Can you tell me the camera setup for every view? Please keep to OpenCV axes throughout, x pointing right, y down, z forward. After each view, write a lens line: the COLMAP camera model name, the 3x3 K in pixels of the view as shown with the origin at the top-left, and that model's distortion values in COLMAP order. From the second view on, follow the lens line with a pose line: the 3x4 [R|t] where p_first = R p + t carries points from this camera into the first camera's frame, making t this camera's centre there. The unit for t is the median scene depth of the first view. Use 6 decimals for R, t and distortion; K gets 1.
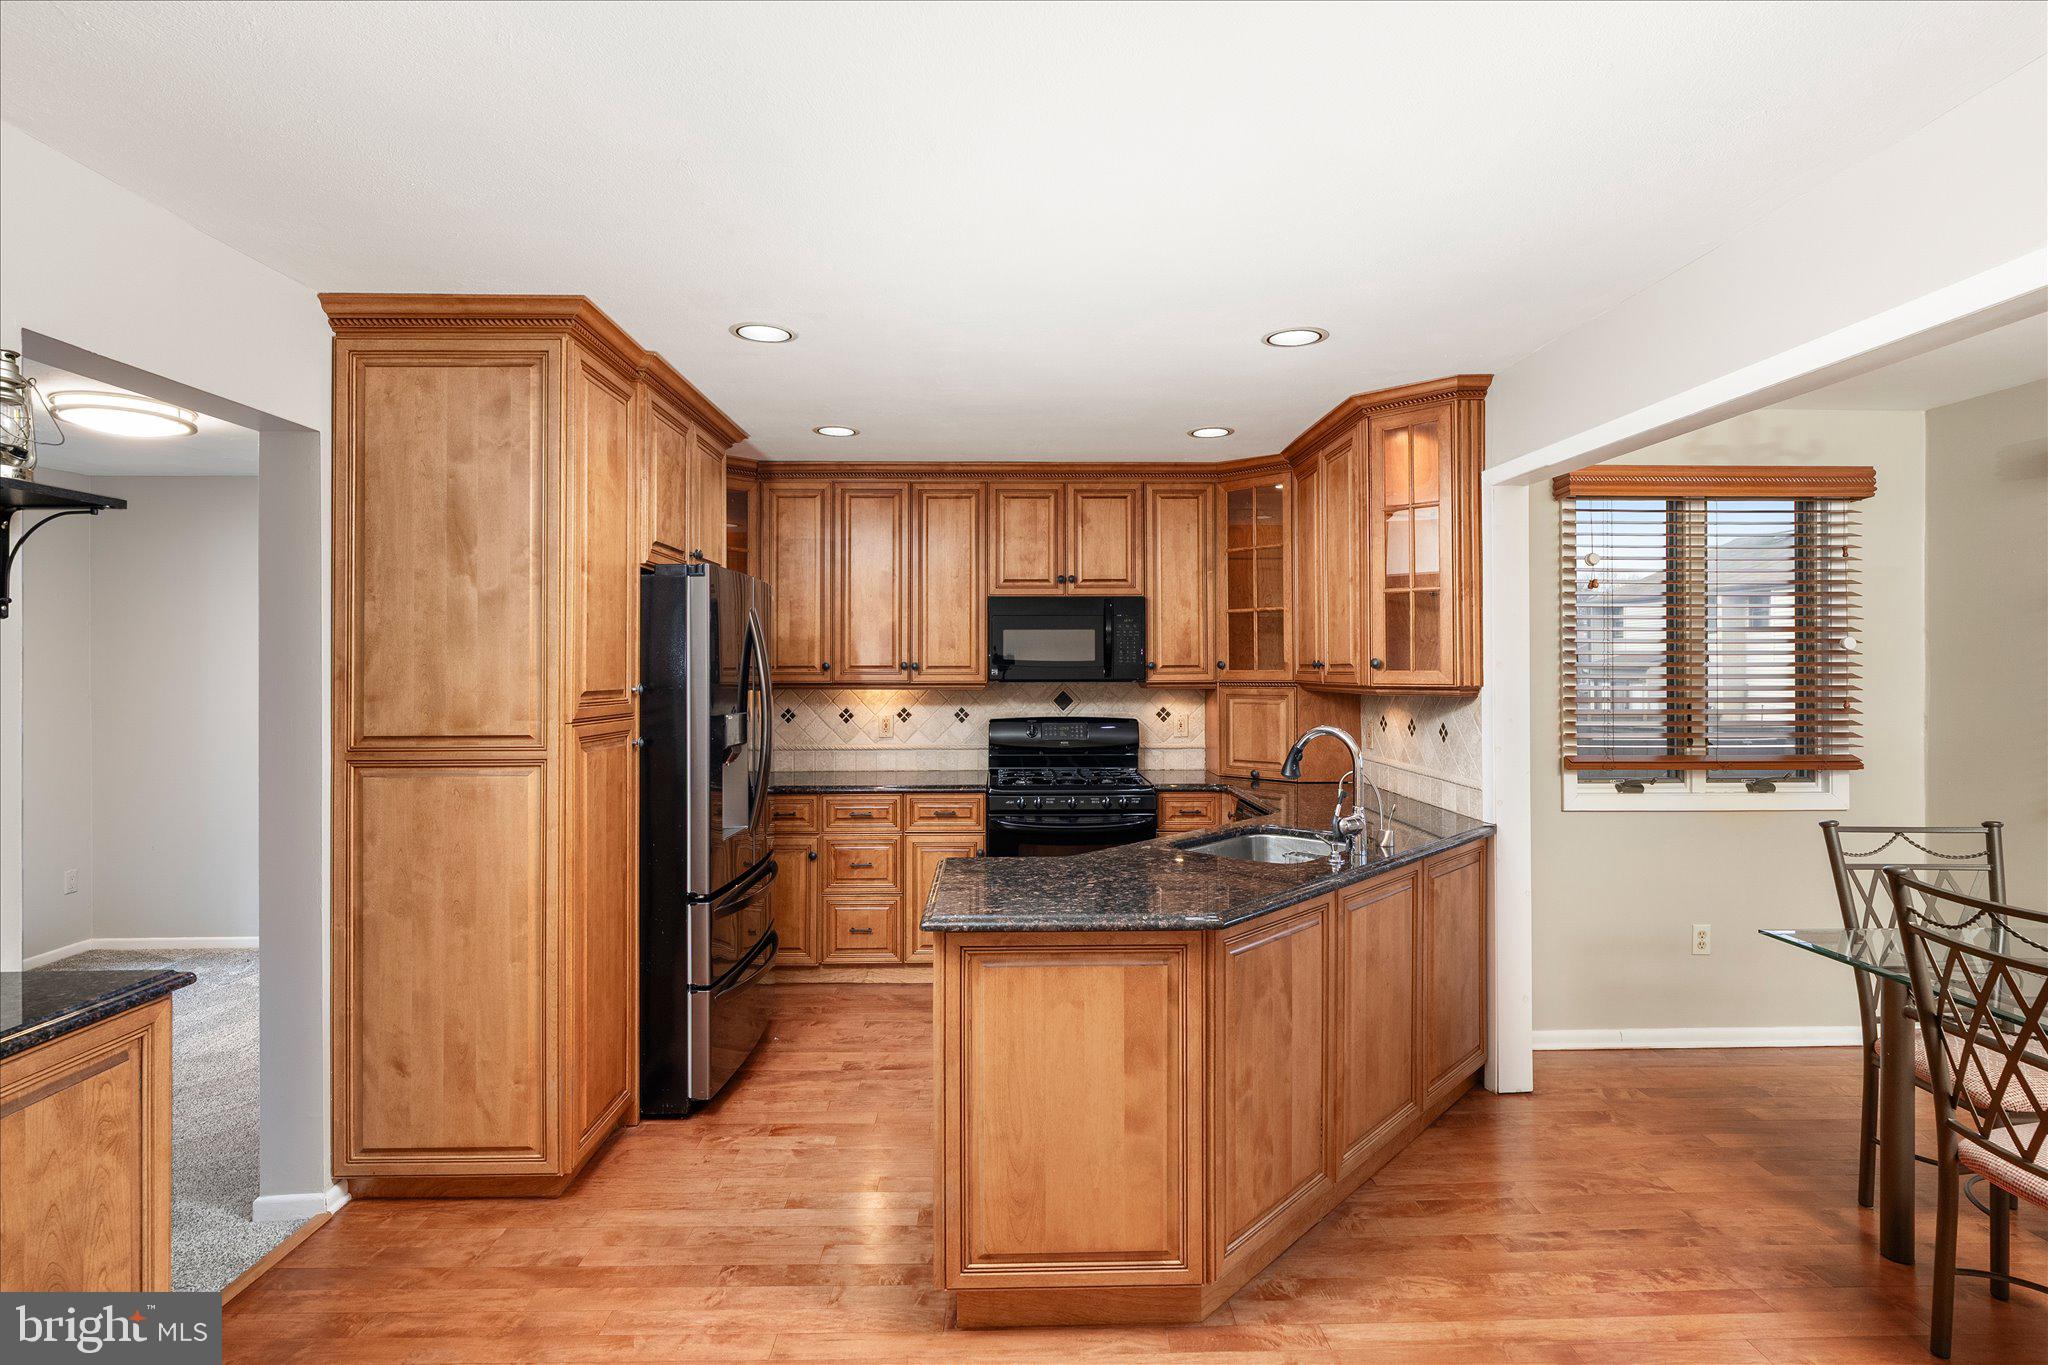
lens RADIAL K [[960.3, 0, 1036.5], [0, 960.3, 666.2], [0, 0, 1]] dist [-0.001347, 0.001765]
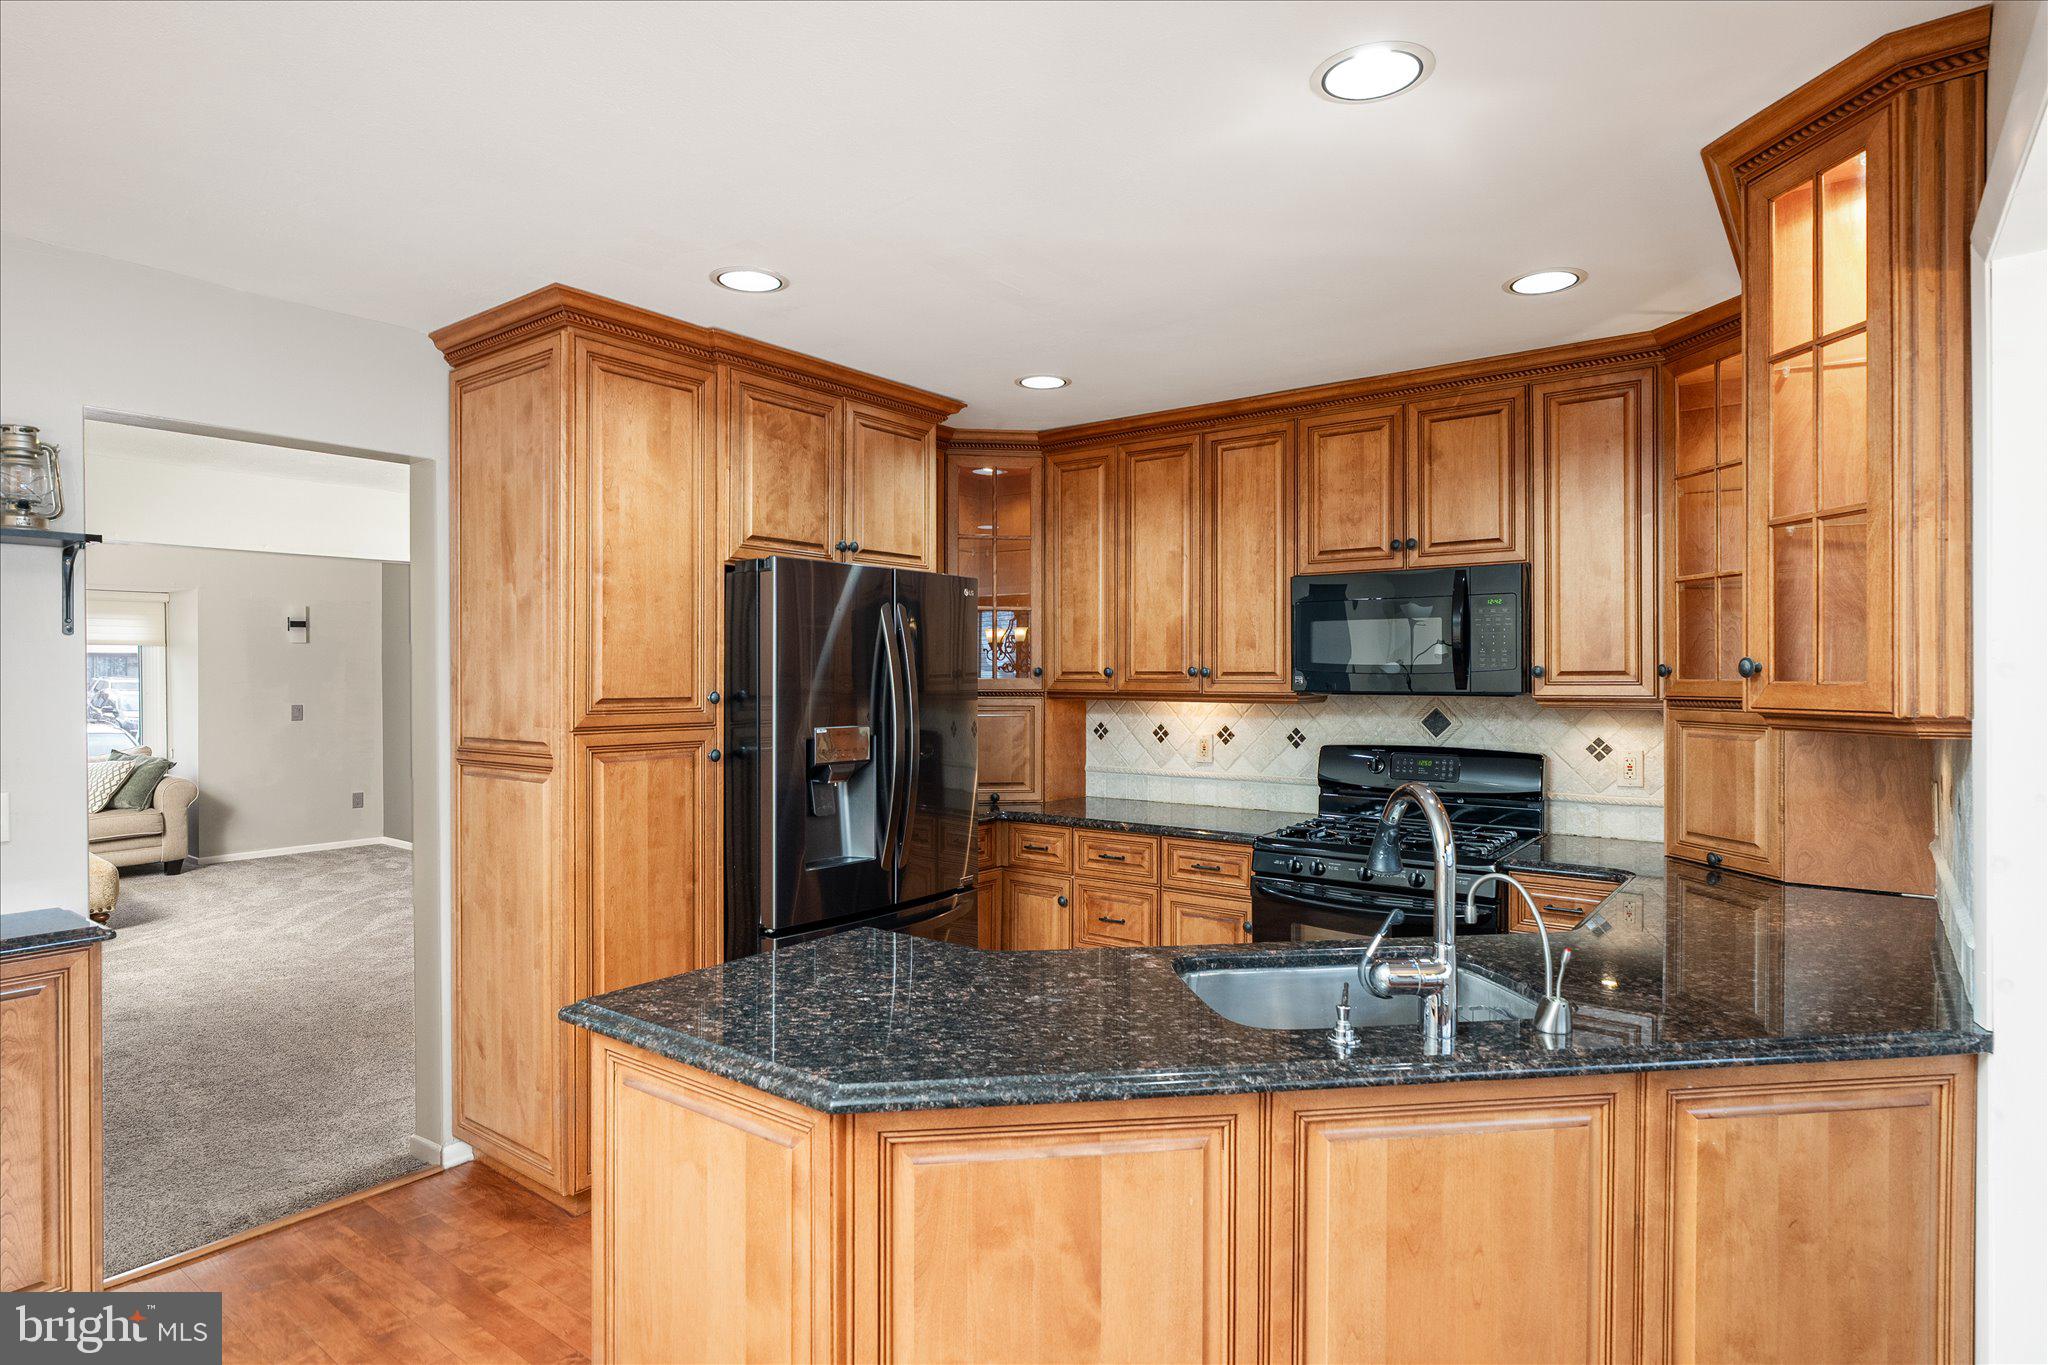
lens RADIAL K [[1084.2, 0, 1051.3], [0, 1084.2, 682.8], [0, 0, 1]] dist [-0.000605, -0.000975]
pose [[0.789840, 0.006520, -0.613279, 0.326485], [-0.000294, 0.999947, 0.010252, -0.000465], [0.613313, -0.007917, 0.789800, 0.253334]]
